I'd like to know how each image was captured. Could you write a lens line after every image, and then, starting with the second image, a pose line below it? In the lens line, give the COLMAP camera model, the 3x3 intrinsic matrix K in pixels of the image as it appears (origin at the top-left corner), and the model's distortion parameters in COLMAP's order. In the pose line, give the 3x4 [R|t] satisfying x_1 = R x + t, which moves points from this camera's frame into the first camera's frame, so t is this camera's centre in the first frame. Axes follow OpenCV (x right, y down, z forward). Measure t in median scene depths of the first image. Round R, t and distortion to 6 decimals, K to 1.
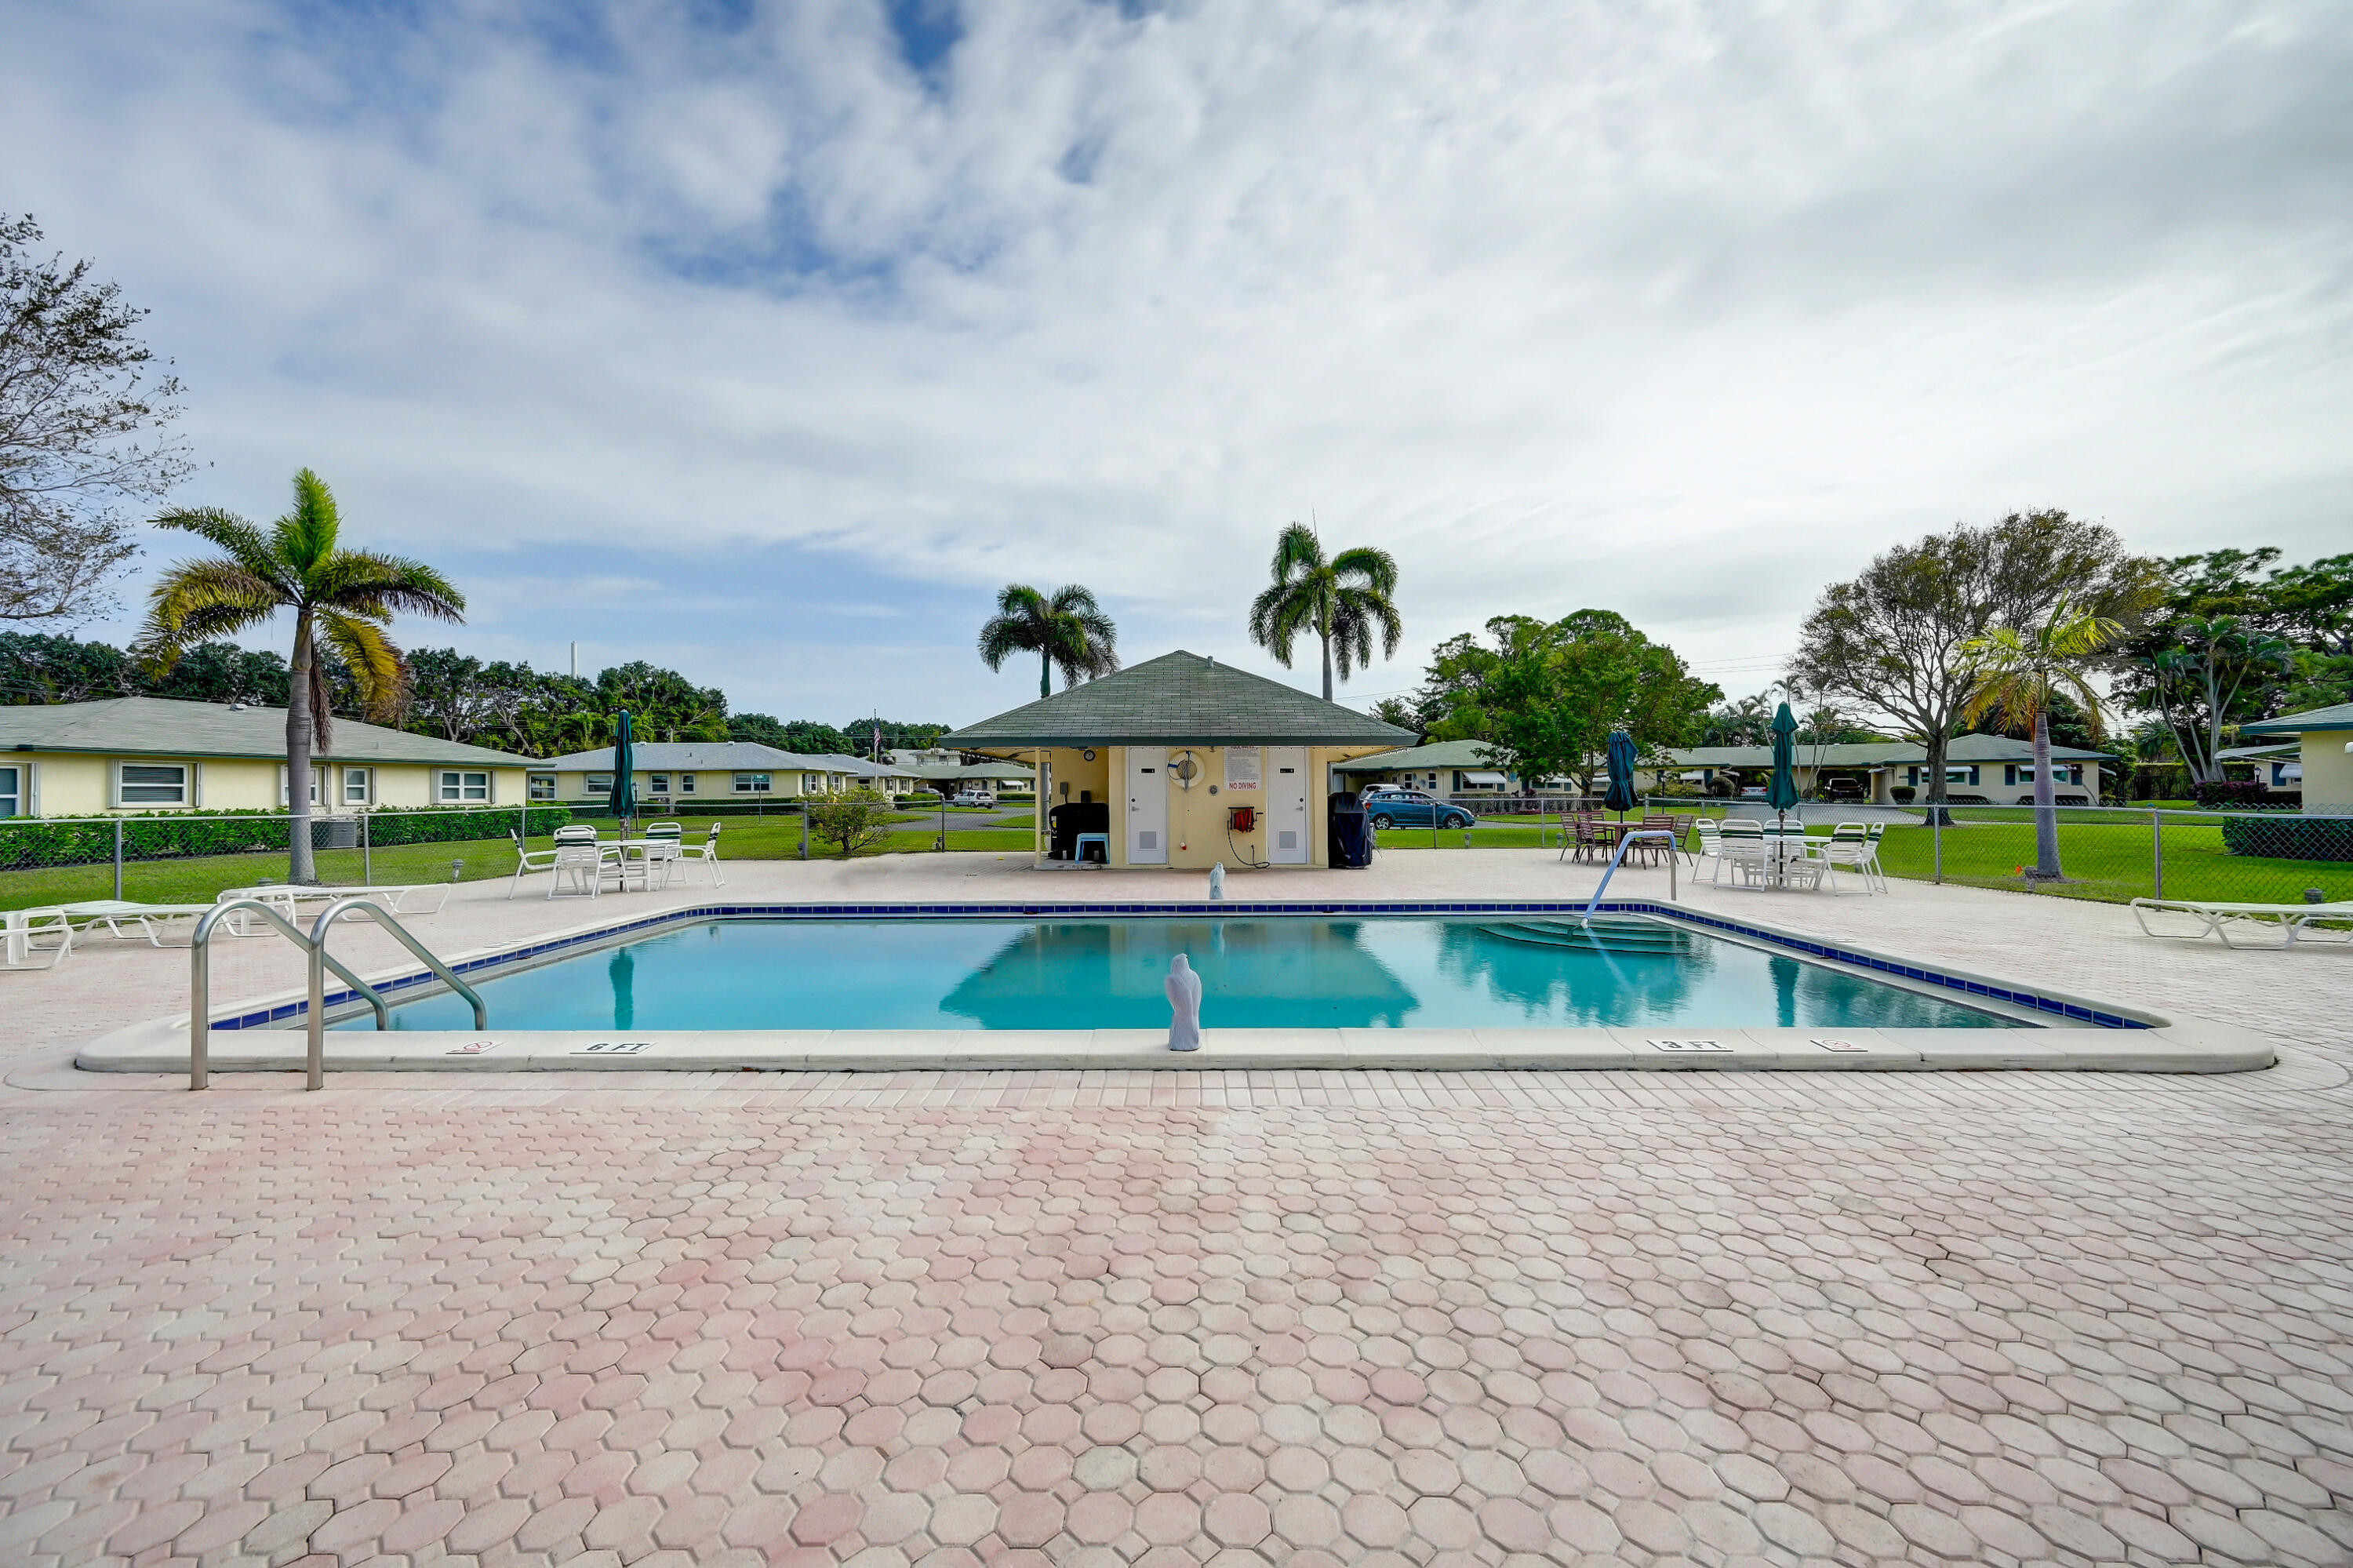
lens RADIAL K [[934.0, 0, 1181.4], [0, 934.0, 782.0], [0, 0, 1]] dist [0.004771, 0.000354]
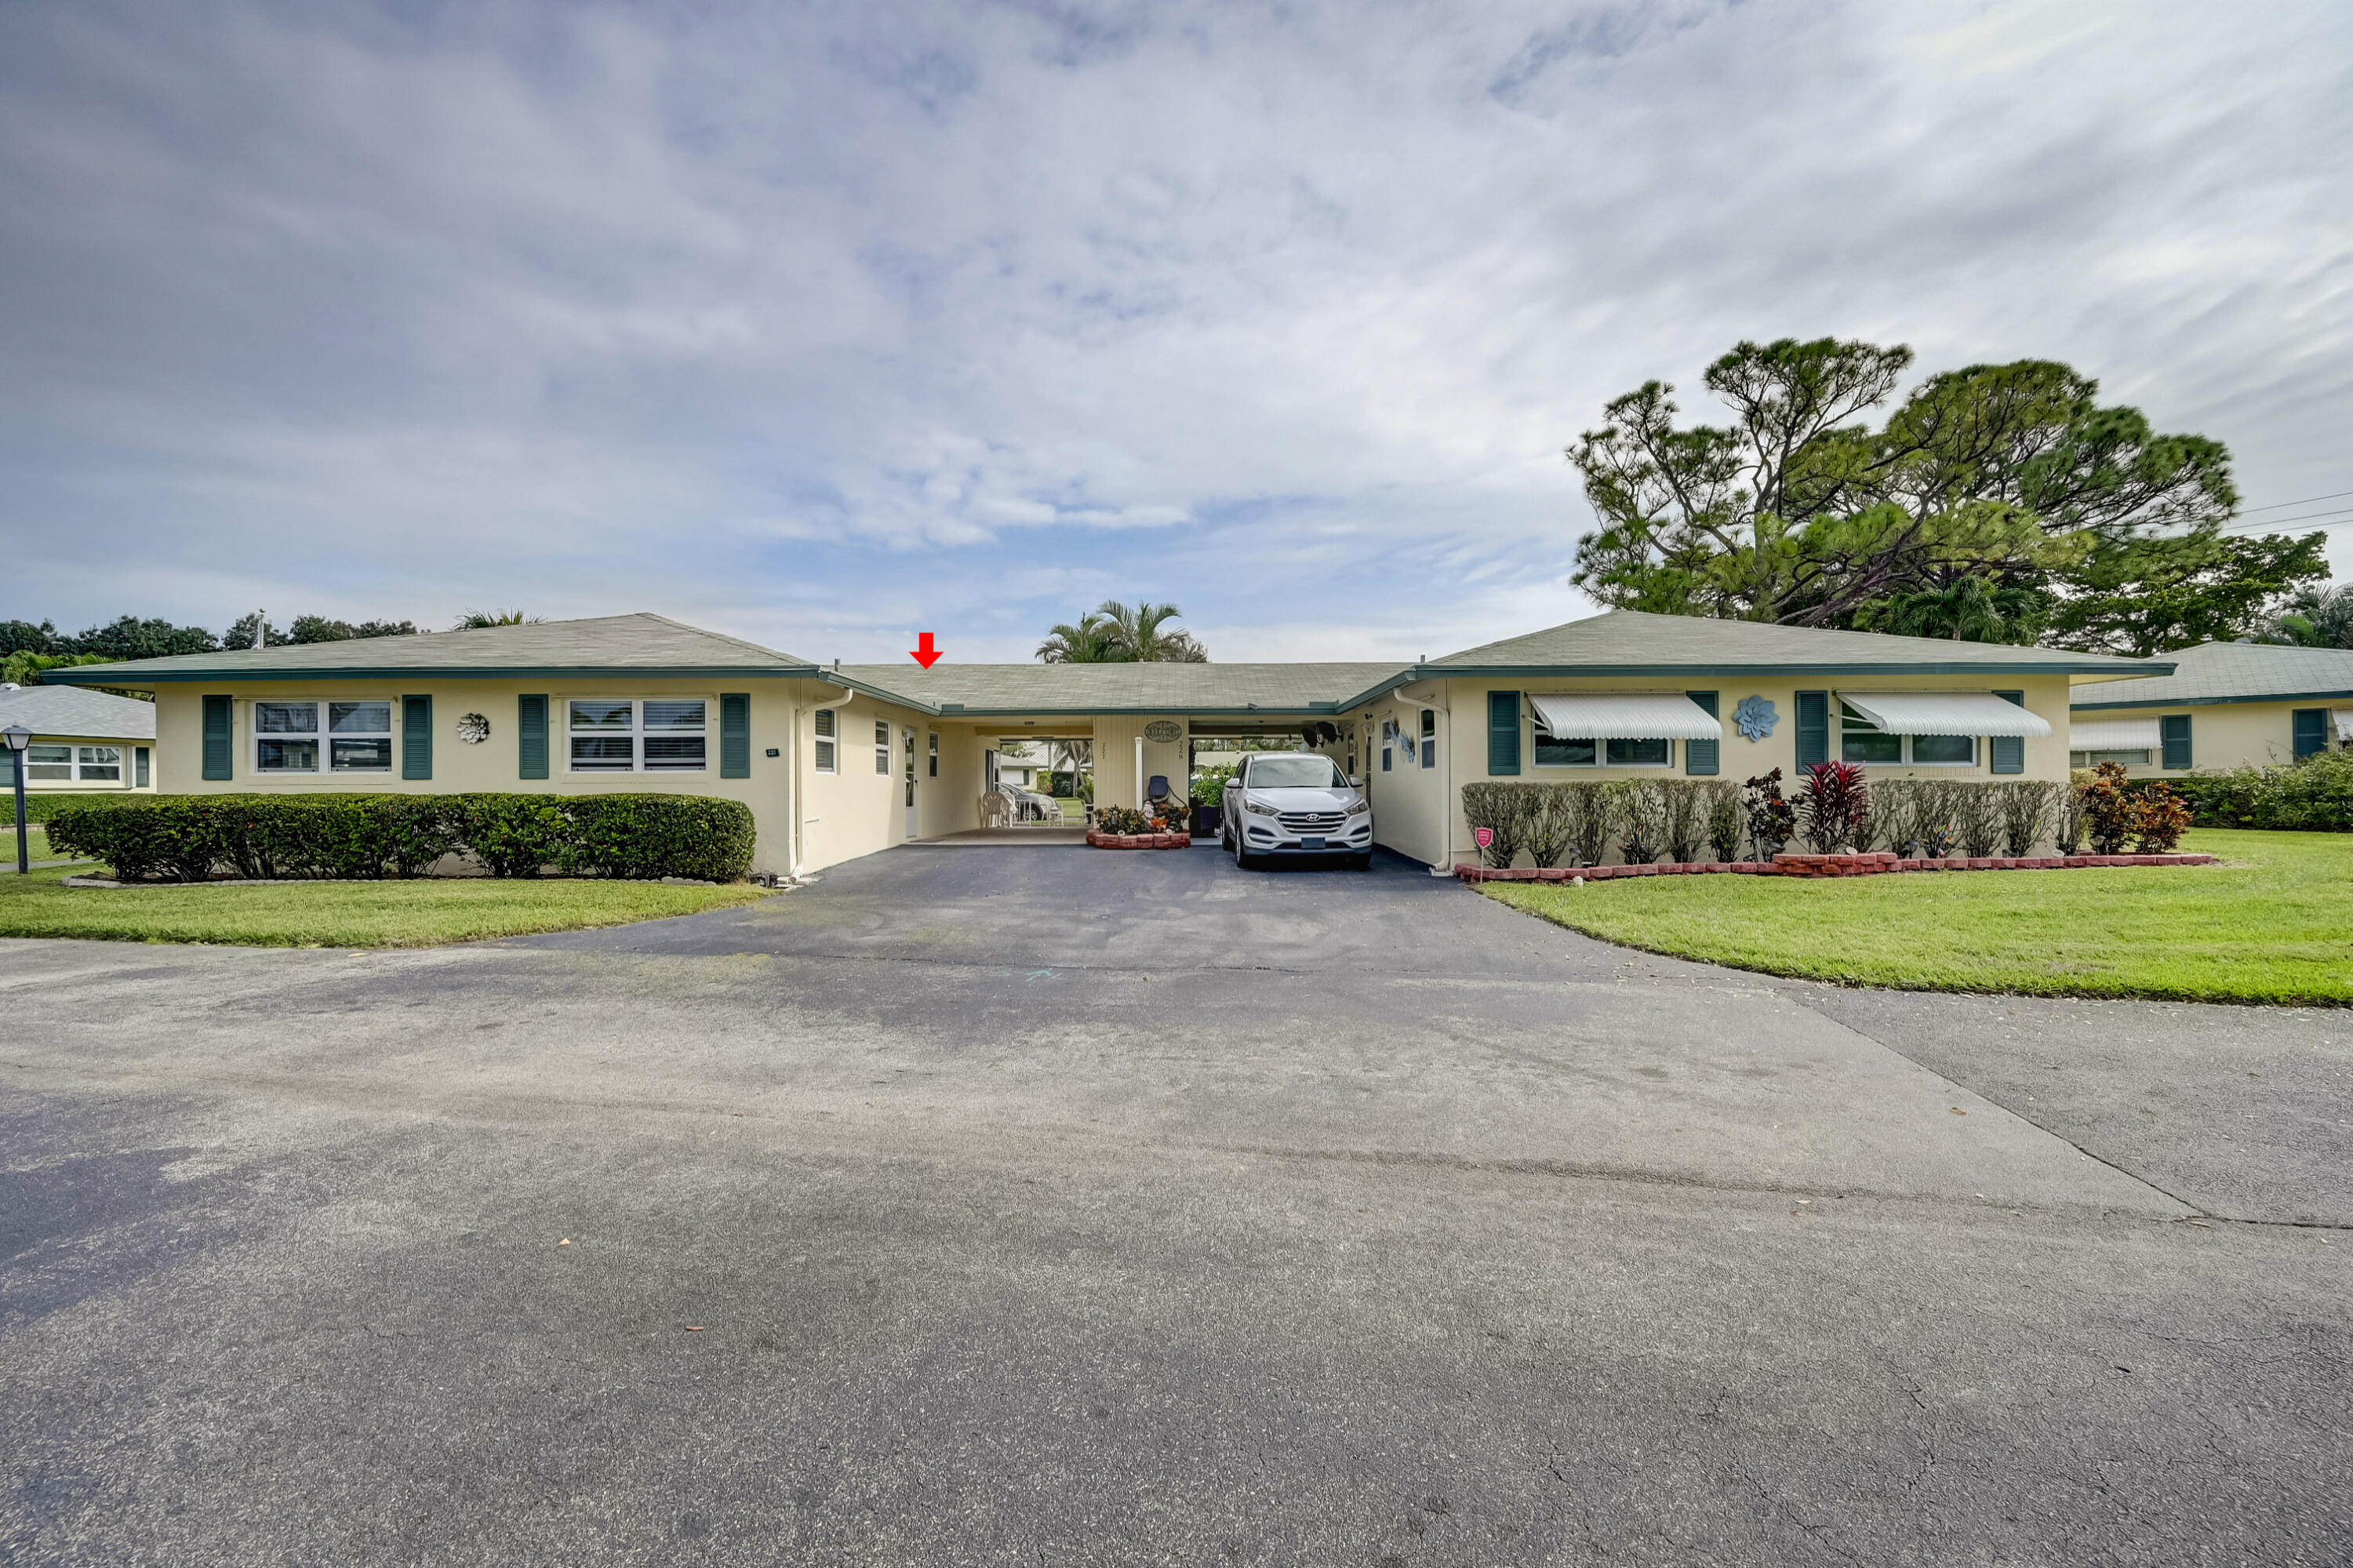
lens RADIAL K [[936.6, 0, 1176.5], [0, 936.6, 784.0], [0, 0, 1]] dist [-0.001662, -0.000206]
pose [[0.970533, -0.002520, -0.240955, 0.962807], [0.007585, 0.999769, 0.020096, 0.024507], [0.240848, -0.021332, 0.970328, 2.617741]]
